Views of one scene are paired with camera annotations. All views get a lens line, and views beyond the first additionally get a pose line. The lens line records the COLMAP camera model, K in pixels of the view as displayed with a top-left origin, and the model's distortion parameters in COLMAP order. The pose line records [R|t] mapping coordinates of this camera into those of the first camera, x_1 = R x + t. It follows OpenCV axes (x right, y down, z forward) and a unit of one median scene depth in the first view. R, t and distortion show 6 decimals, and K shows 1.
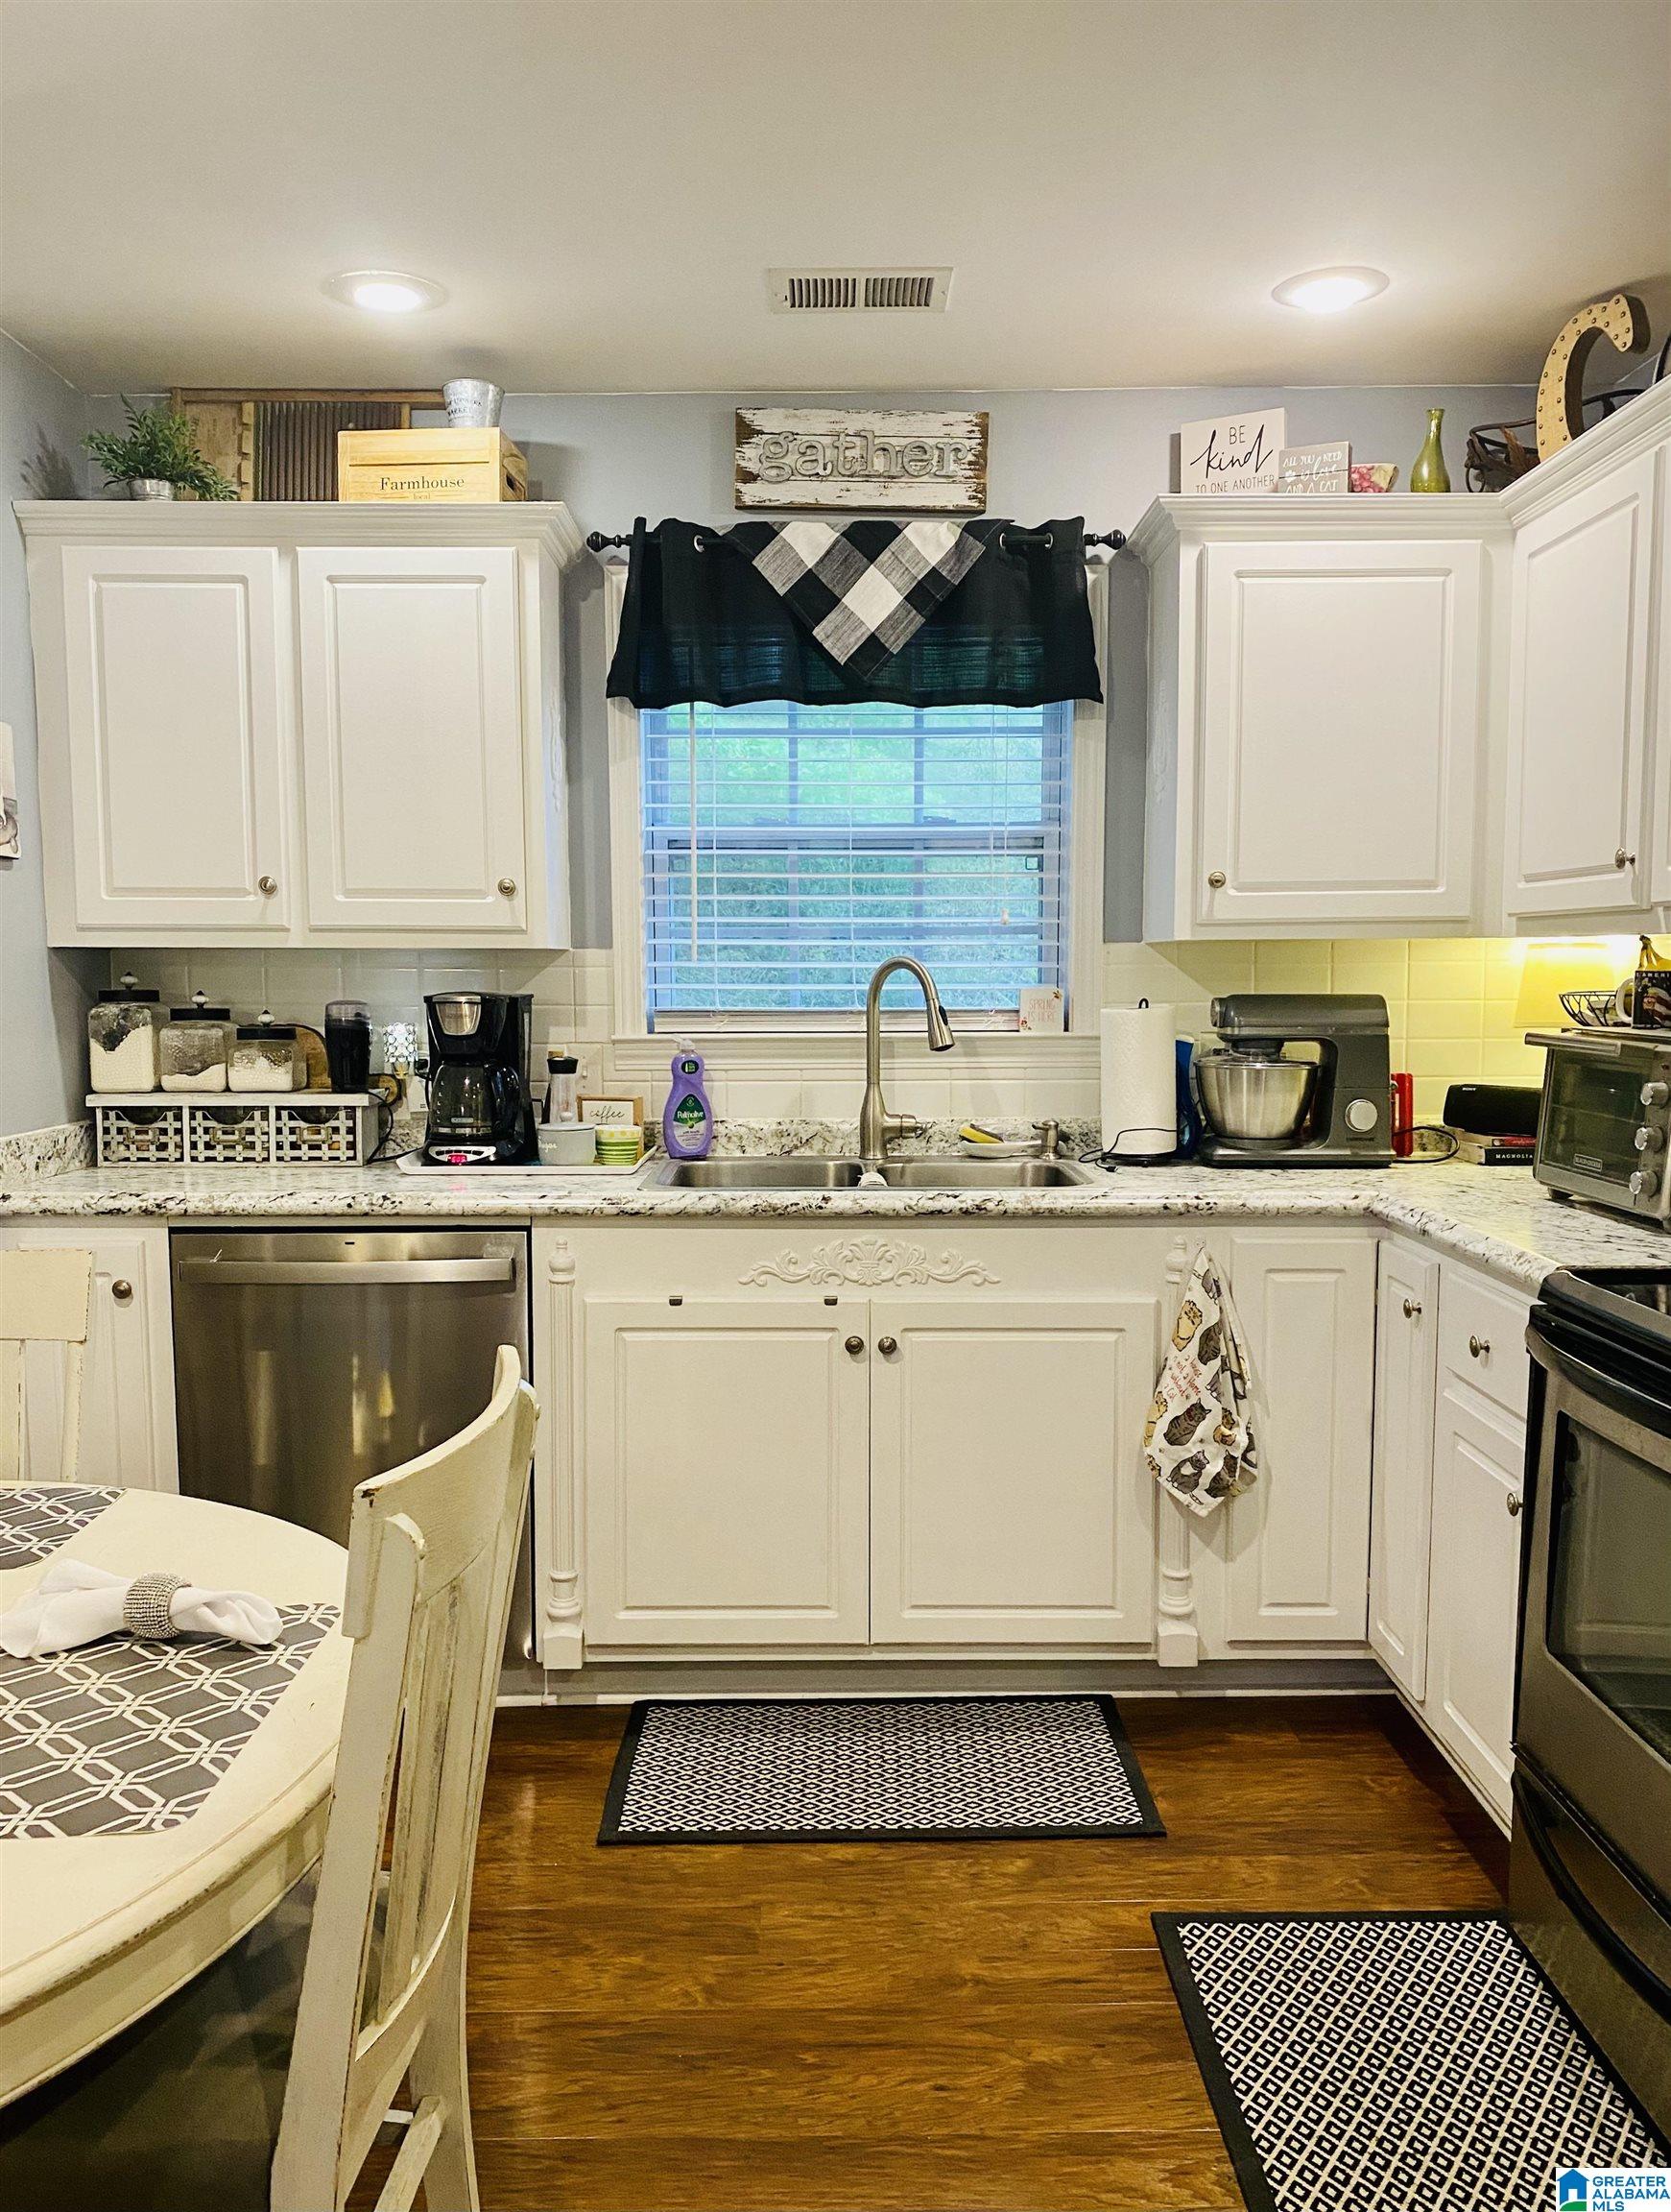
lens RADIAL K [[1801.7, 0, 830.0], [0, 1801.7, 1111.8], [0, 0, 1]] dist [0.033179, 0.000215]
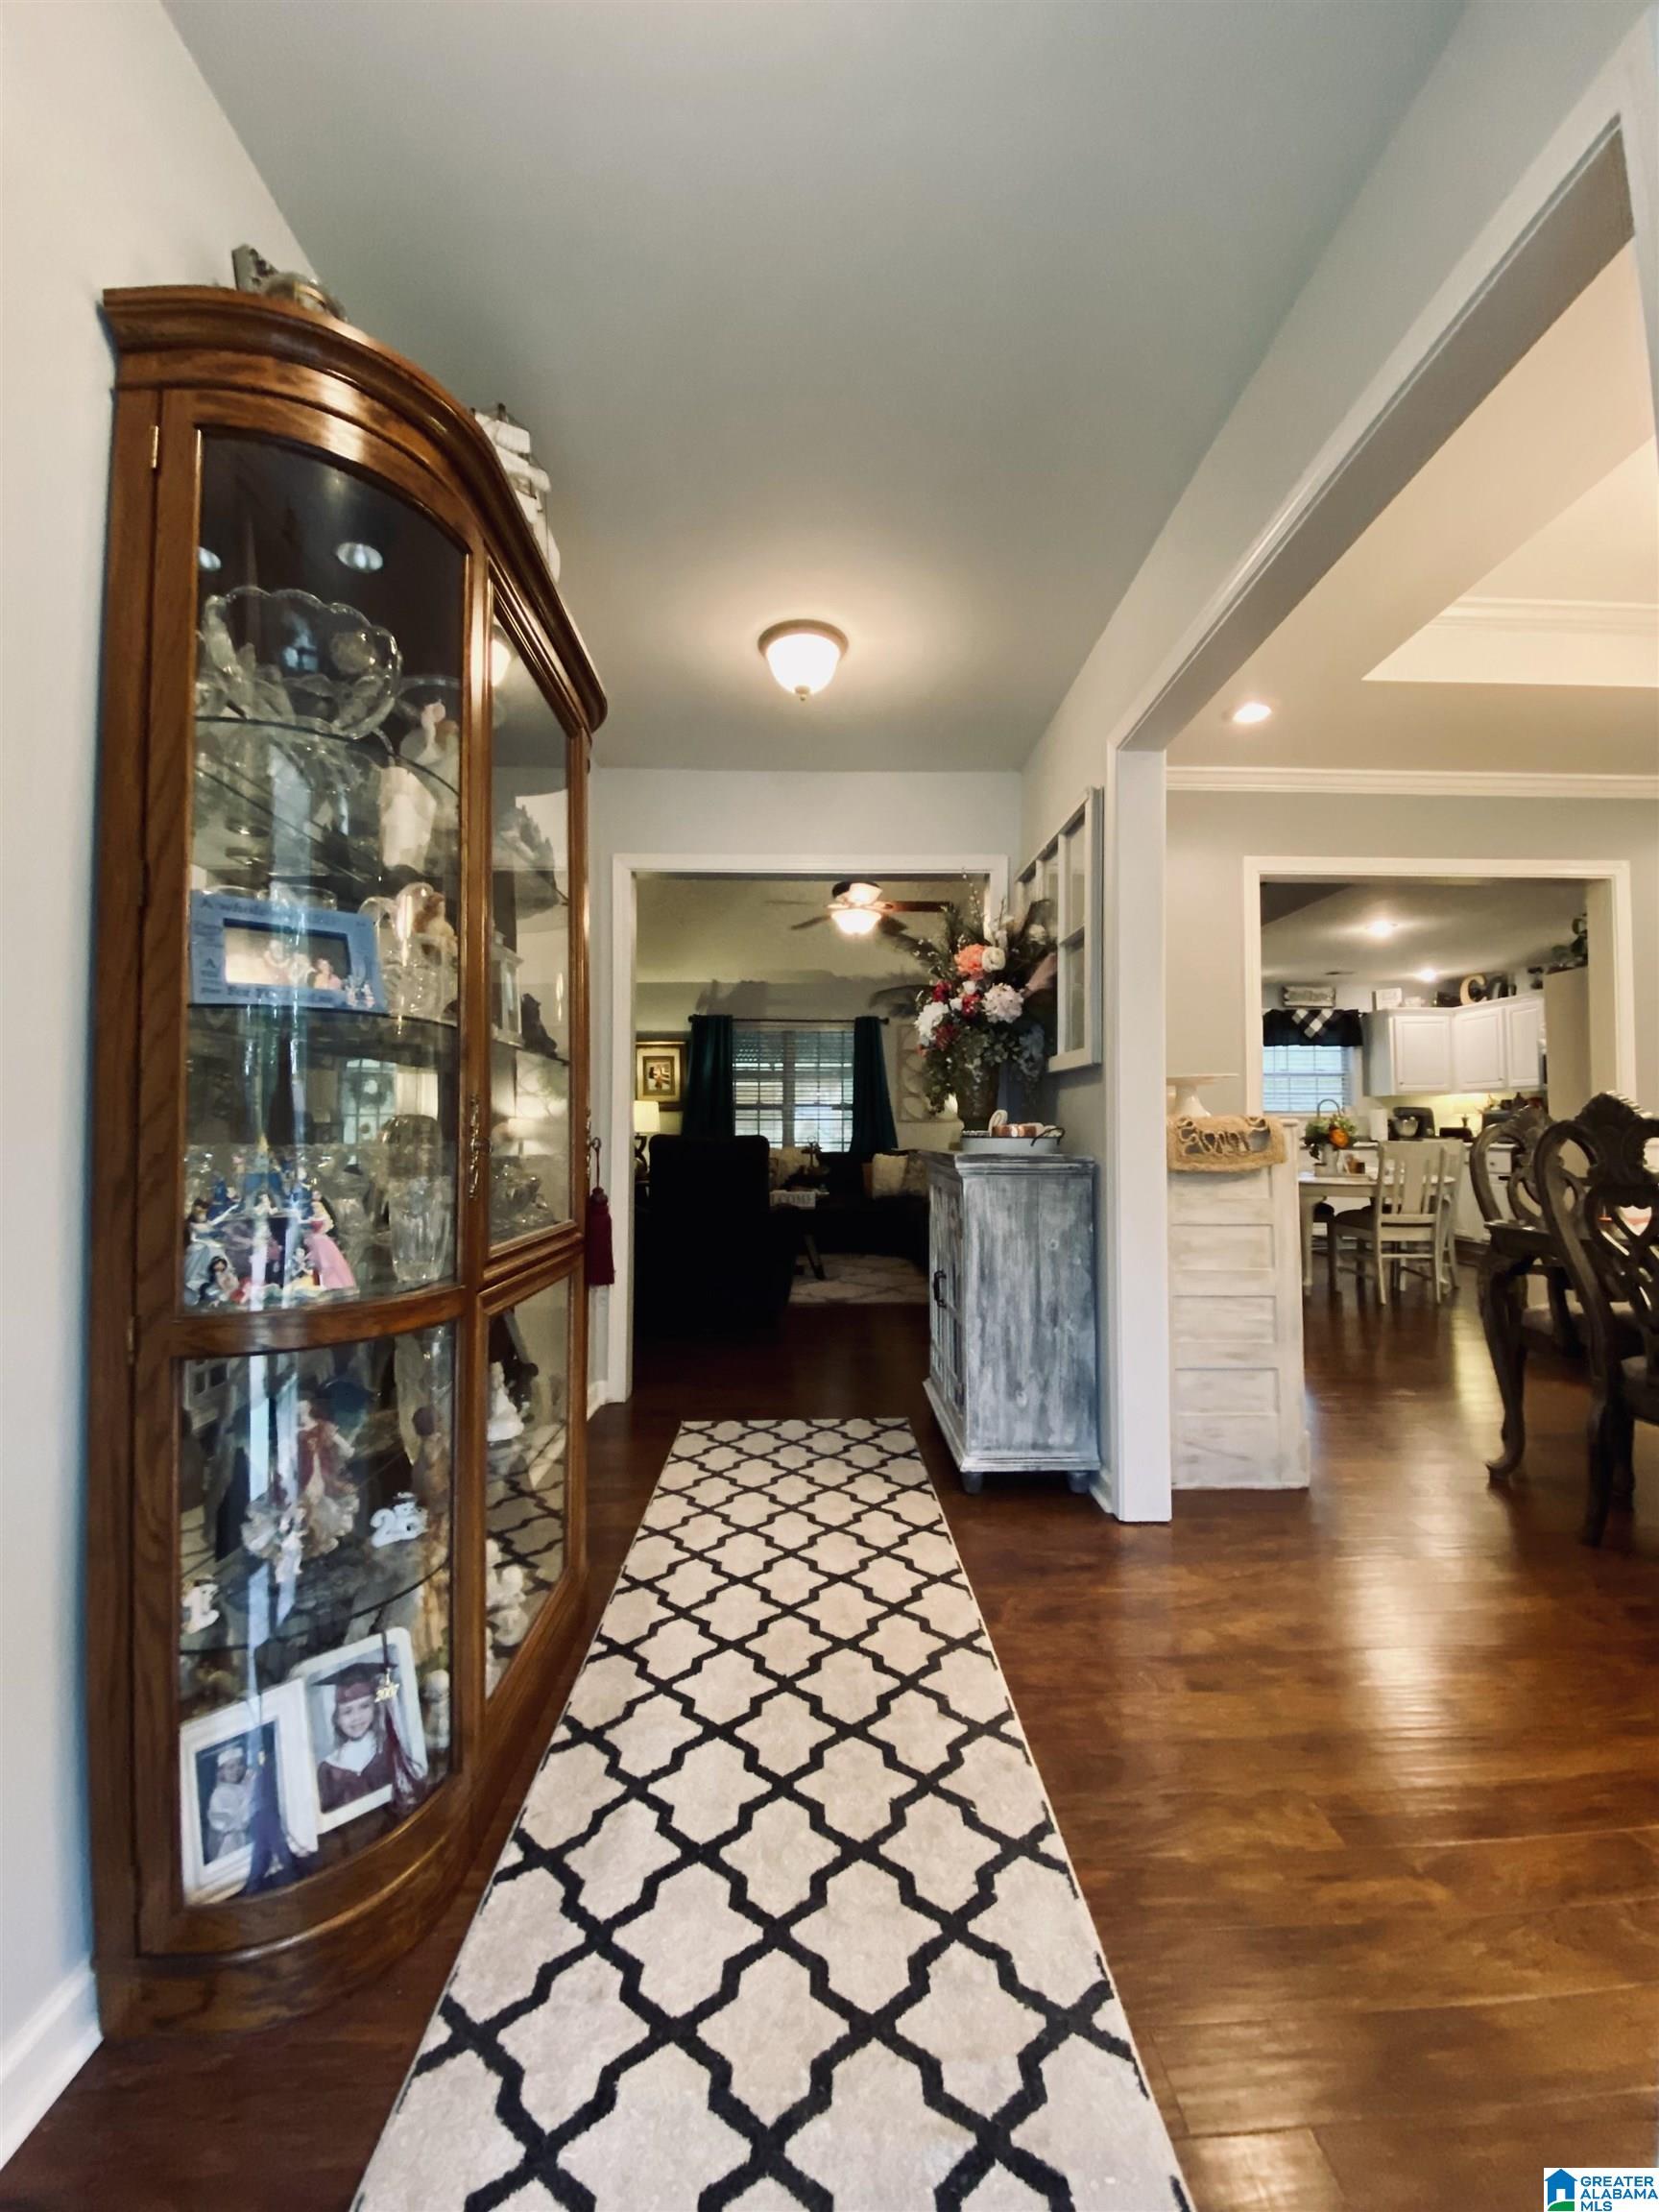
lens RADIAL K [[886.4, 0, 806.1], [0, 886.4, 1101.4], [0, 0, 1]] dist [-0.010838, -0.001717]
pose [[0.999948, 0.004137, -0.009348, -1.310350], [-0.005231, 0.992731, -0.120243, 0.207492], [0.008783, 0.120286, 0.992700, -1.321320]]
